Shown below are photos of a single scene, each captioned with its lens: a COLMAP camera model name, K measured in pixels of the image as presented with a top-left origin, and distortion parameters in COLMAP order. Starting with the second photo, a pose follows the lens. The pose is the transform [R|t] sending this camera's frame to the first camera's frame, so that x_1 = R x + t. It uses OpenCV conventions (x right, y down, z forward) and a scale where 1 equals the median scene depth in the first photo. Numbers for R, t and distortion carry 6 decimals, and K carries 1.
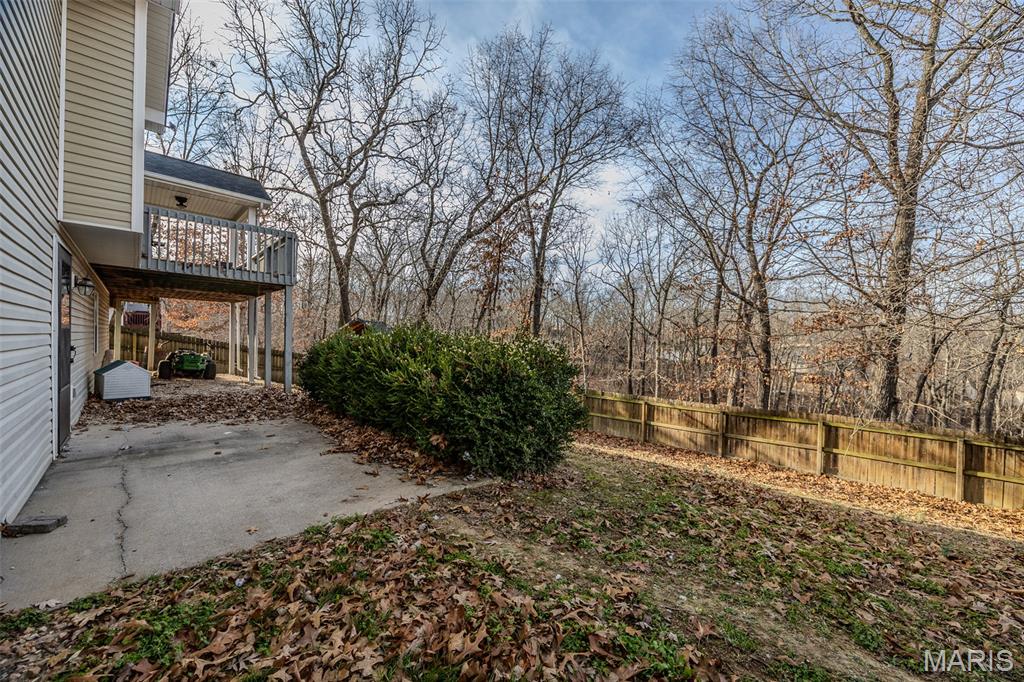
lens RADIAL K [[389.2, 0, 512.3], [0, 389.2, 342.6], [0, 0, 1]] dist [0.000026, -0.000093]
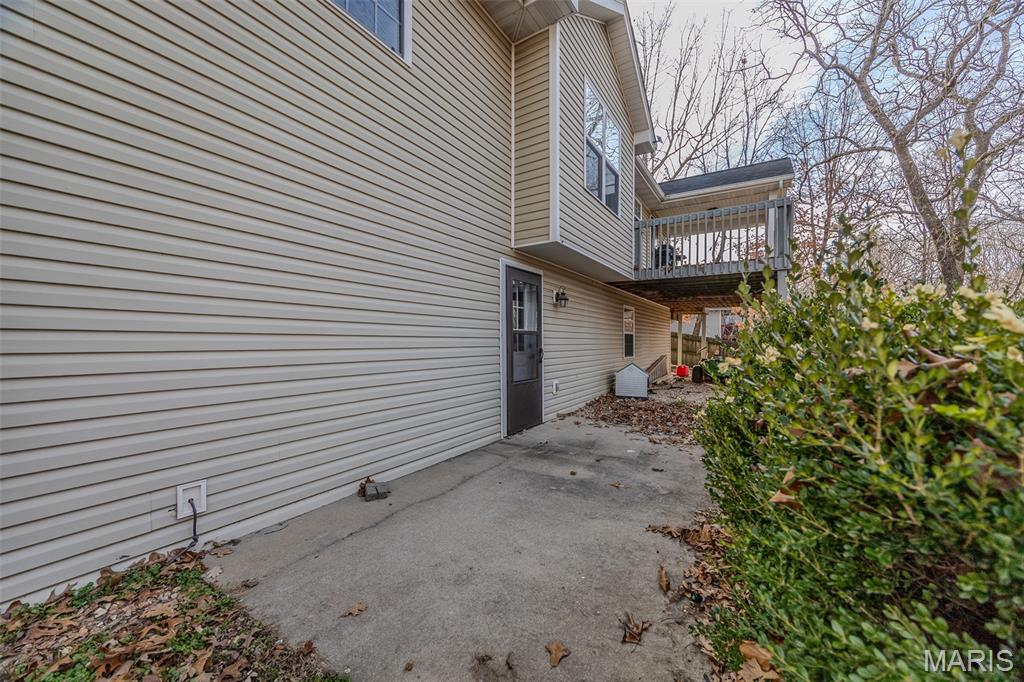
lens RADIAL K [[389.2, 0, 504.8], [0, 389.2, 337.4], [0, 0, 1]] dist [0.000026, -0.000093]
pose [[0.239333, -0.031025, -0.970442, 0.045325], [-0.002740, 0.999464, -0.032628, 0.016679], [0.970934, 0.010468, 0.239119, 0.705635]]
